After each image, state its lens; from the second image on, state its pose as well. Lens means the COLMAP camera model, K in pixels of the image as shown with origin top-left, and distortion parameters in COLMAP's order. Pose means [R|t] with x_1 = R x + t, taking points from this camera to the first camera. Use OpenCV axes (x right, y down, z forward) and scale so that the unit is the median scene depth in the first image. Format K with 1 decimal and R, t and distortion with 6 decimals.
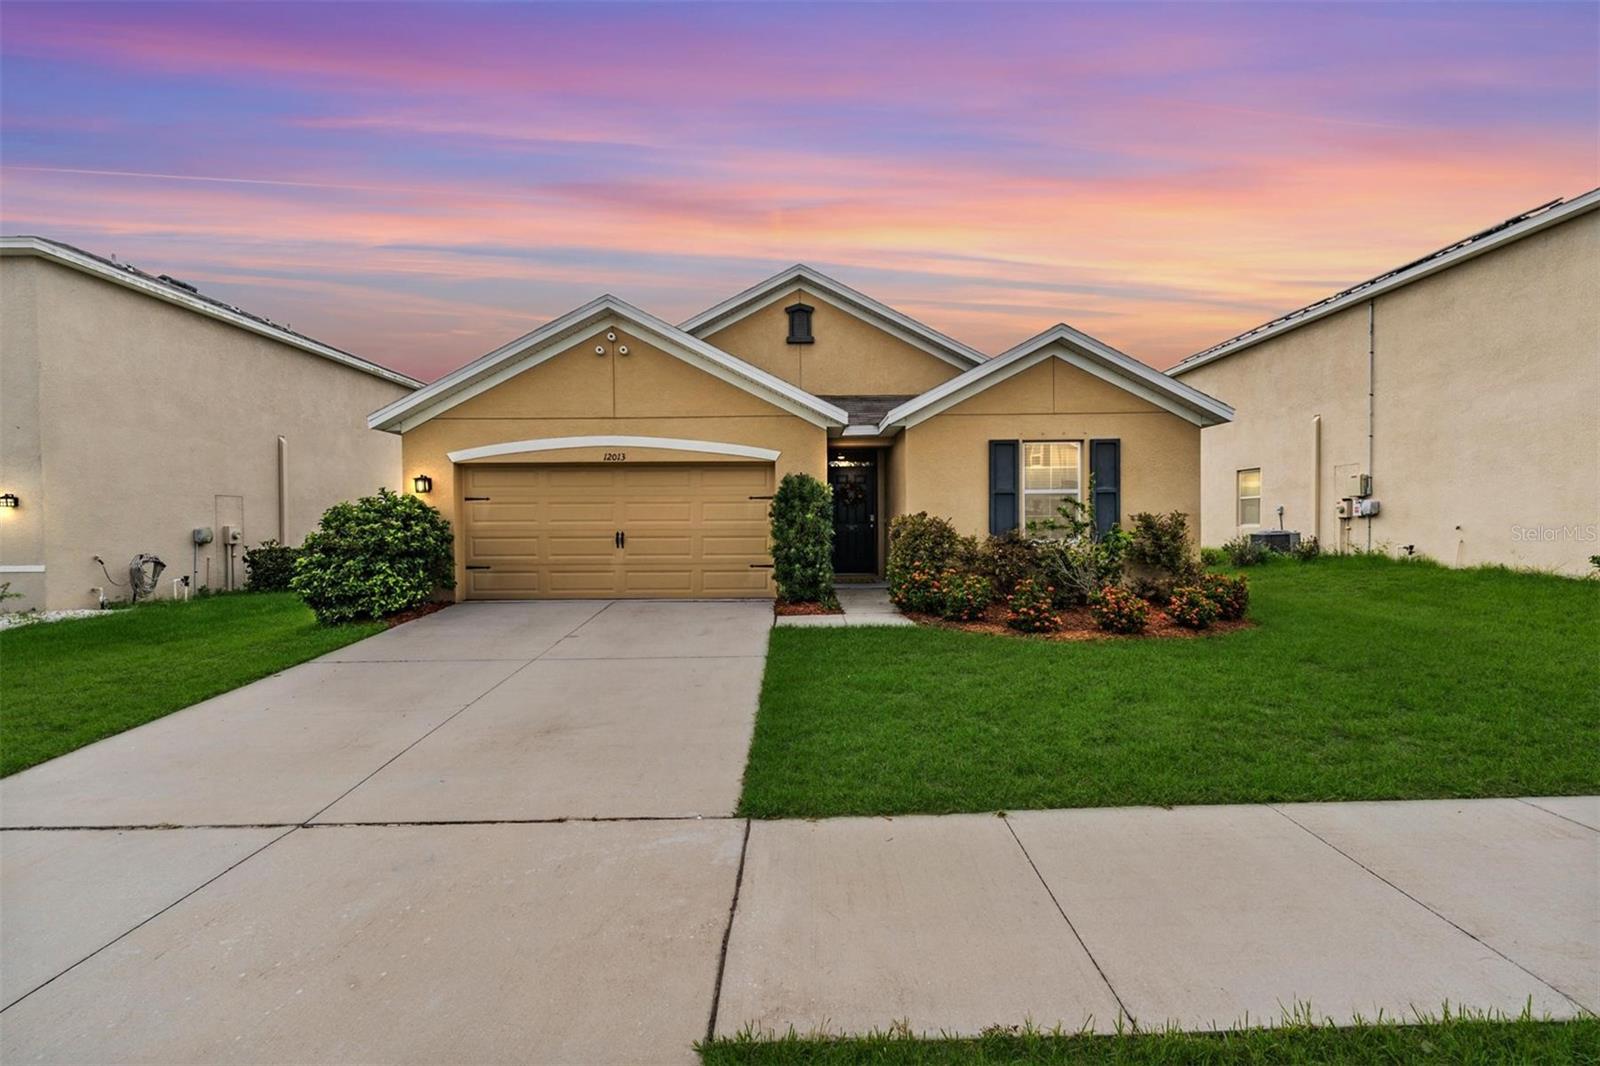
lens RADIAL K [[646.8, 0, 798.8], [0, 646.8, 529.1], [0, 0, 1]] dist [-0.001177, -0.000728]
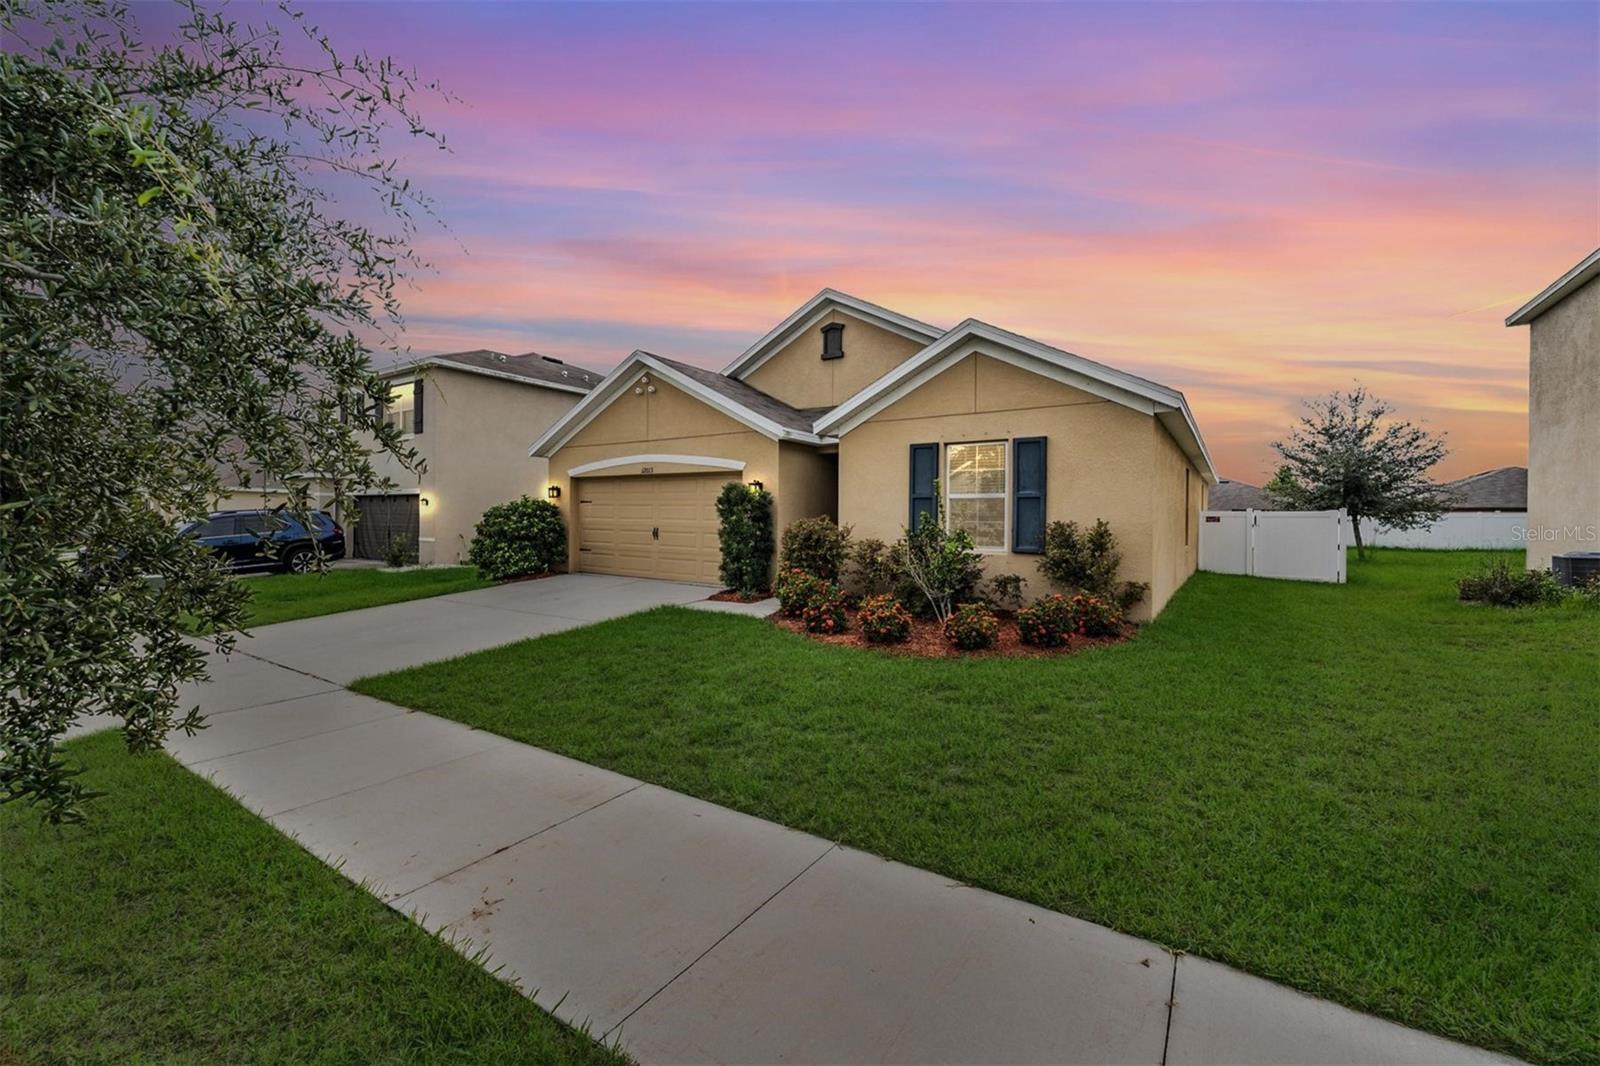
lens RADIAL K [[646.8, 0, 793.7], [0, 646.8, 526.1], [0, 0, 1]] dist [-0.001177, -0.000728]
pose [[0.827441, 0.023839, -0.561046, 0.706820], [-0.022153, 0.999706, 0.009807, -0.017744], [0.561115, 0.004314, 0.827727, 0.075056]]
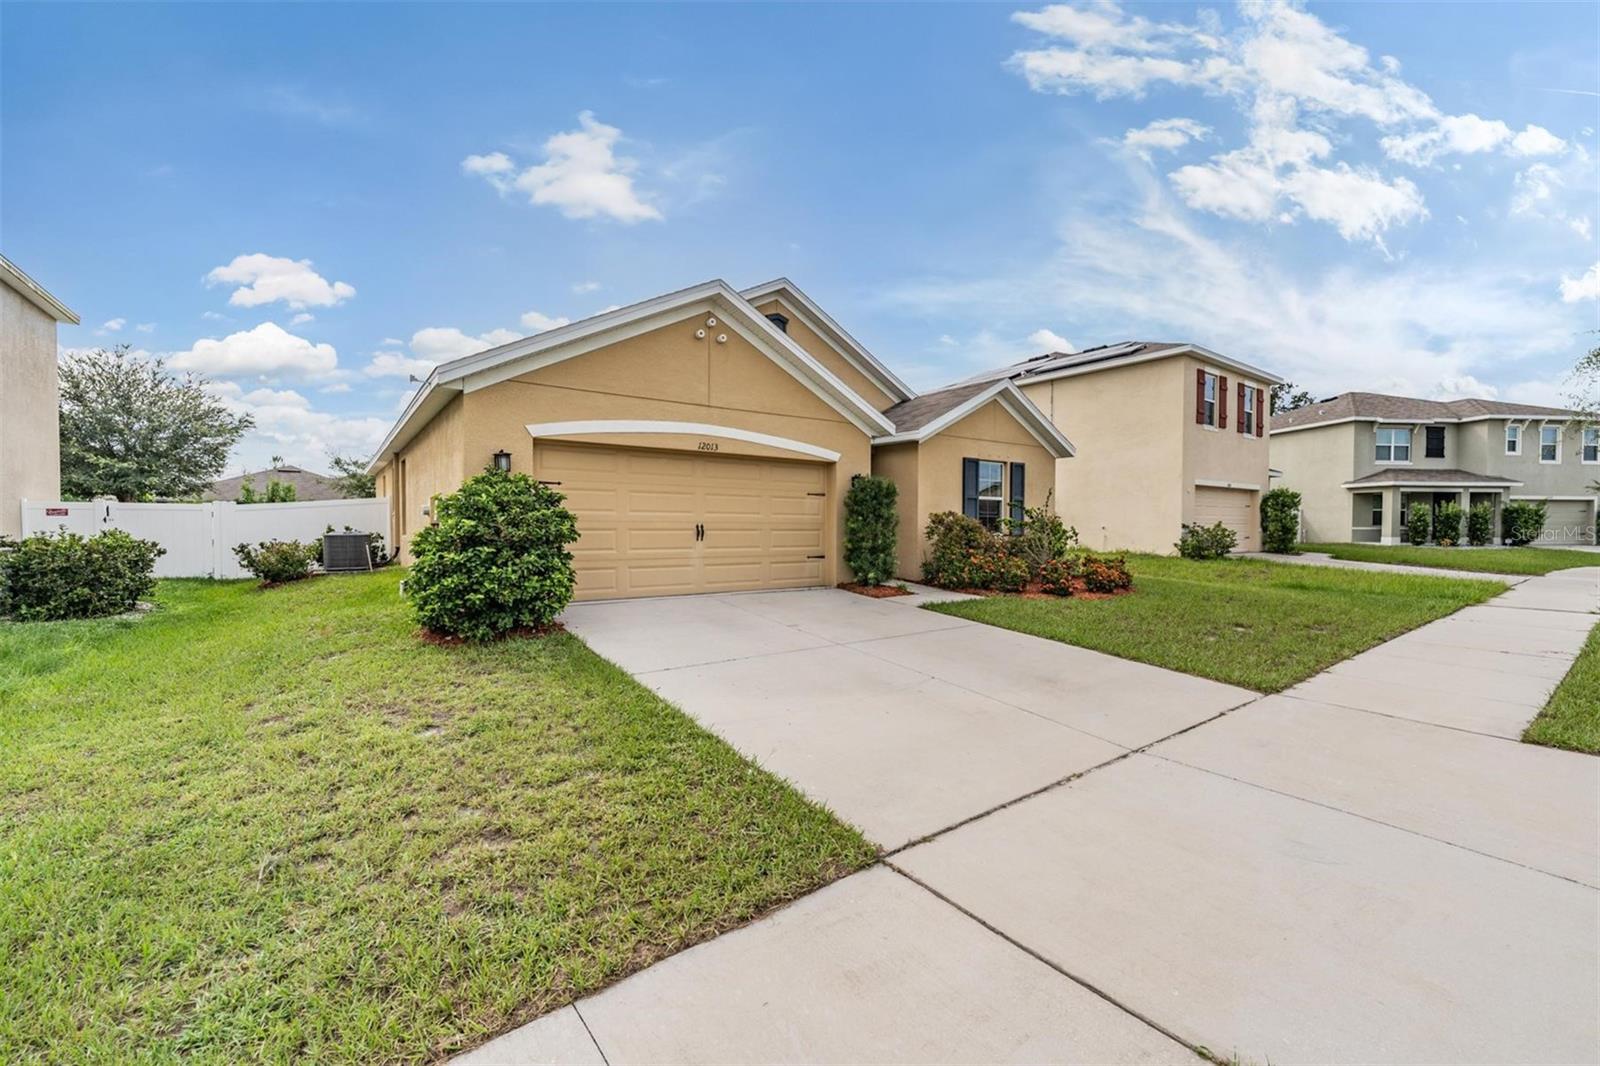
lens RADIAL K [[646.8, 0, 795.5], [0, 646.8, 535.2], [0, 0, 1]] dist [-0.001177, -0.000728]
pose [[0.810035, 0.001598, 0.586380, -0.748014], [-0.008672, 0.999920, 0.009255, 0.011196], [-0.586318, -0.012582, 0.809983, 0.135968]]
